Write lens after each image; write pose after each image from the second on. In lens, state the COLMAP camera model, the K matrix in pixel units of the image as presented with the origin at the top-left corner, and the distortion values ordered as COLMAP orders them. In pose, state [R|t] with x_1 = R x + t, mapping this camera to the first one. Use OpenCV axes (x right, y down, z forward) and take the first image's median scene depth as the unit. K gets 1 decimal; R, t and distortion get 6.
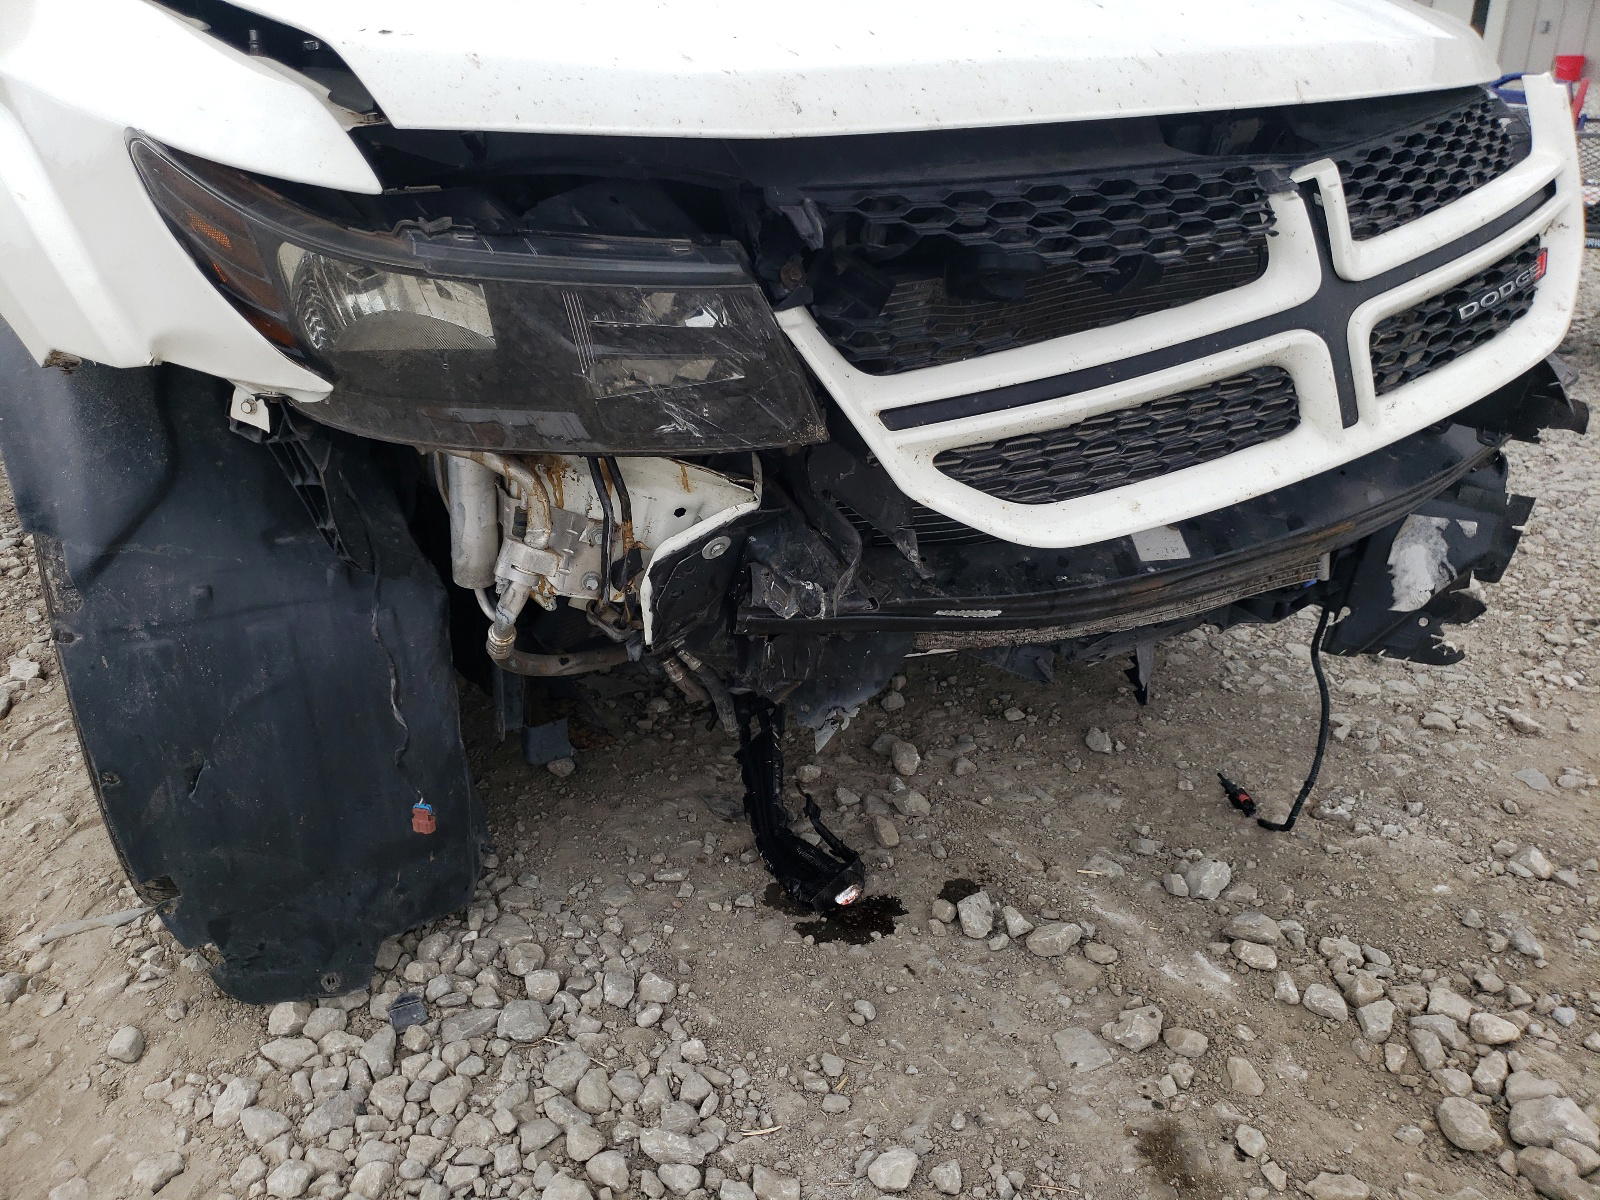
lens RADIAL K [[1304.0, 0, 800.0], [0, 1304.0, 600.0], [0, 0, 1]] dist [-0.026064, 0.061573]
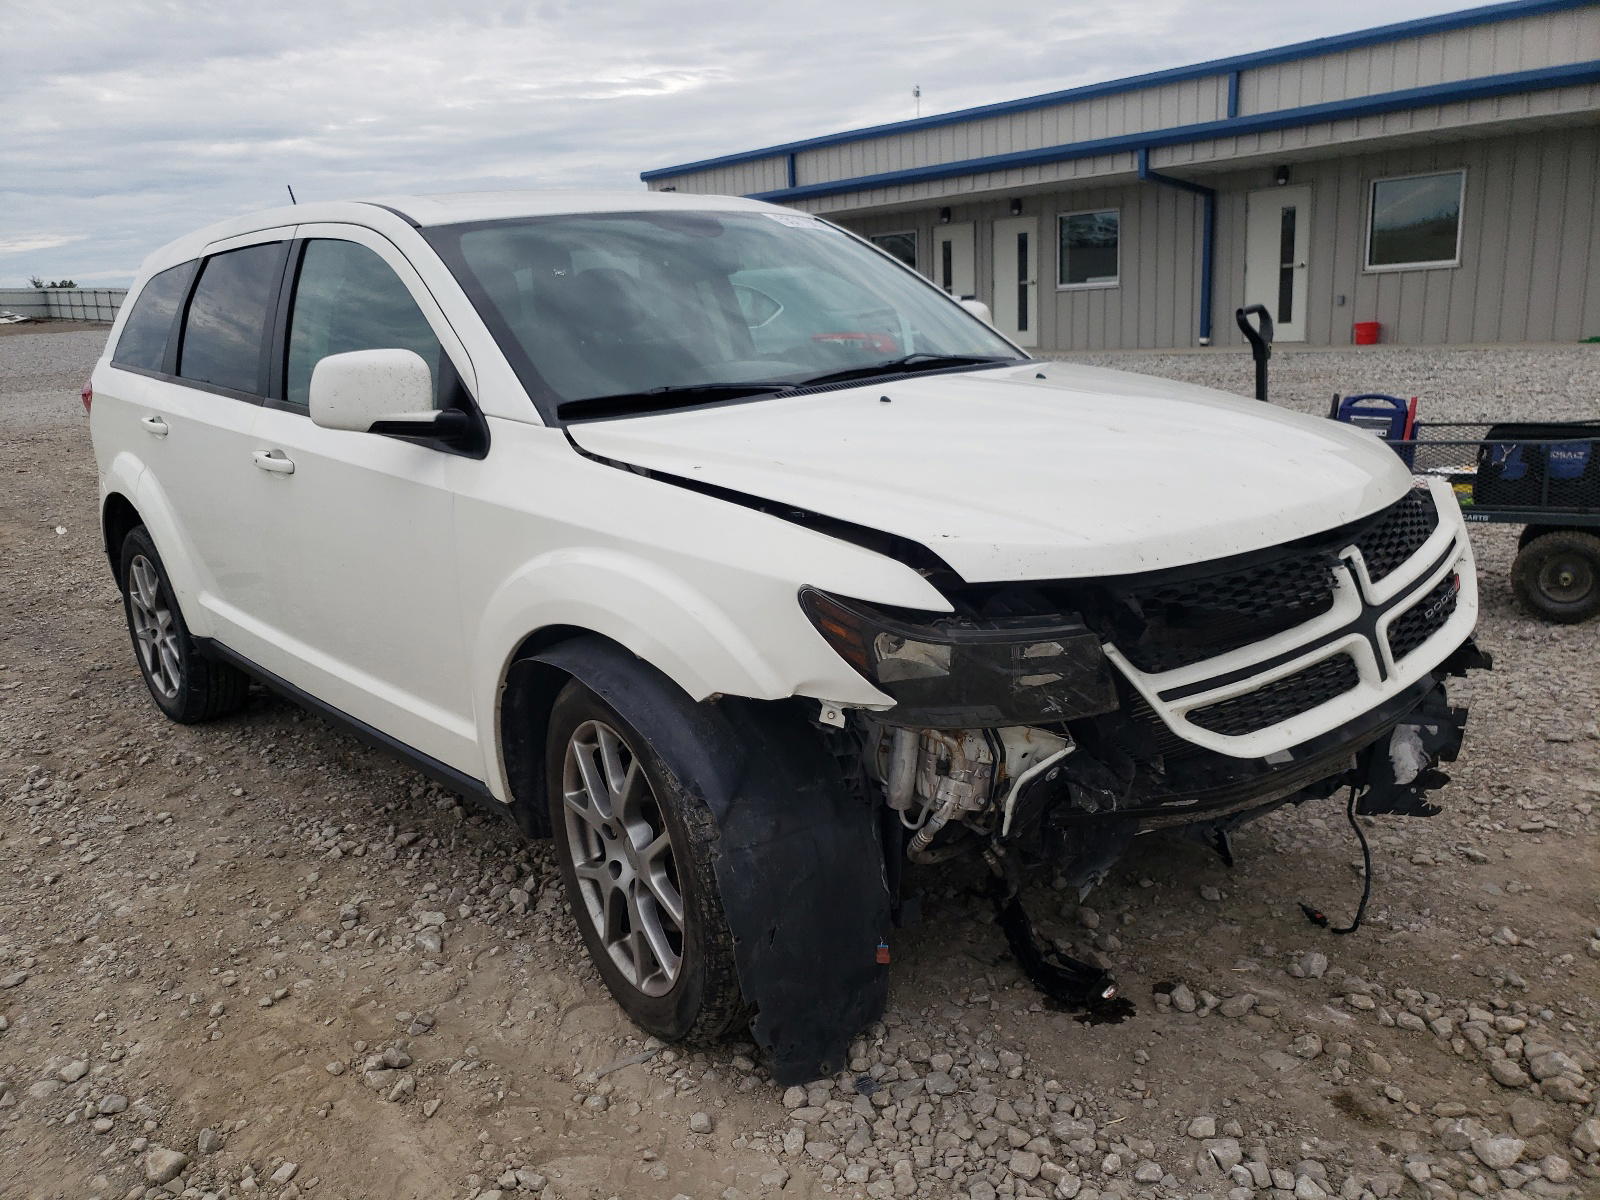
lens RADIAL K [[1354.0, 0, 800.0], [0, 1354.0, 600.0], [0, 0, 1]] dist [-0.043547, 0.107281]
pose [[0.991376, -0.067028, 0.112613, -0.526225], [0.086746, 0.979741, -0.180510, 0.025358], [-0.098233, 0.188722, 0.977105, -0.707936]]
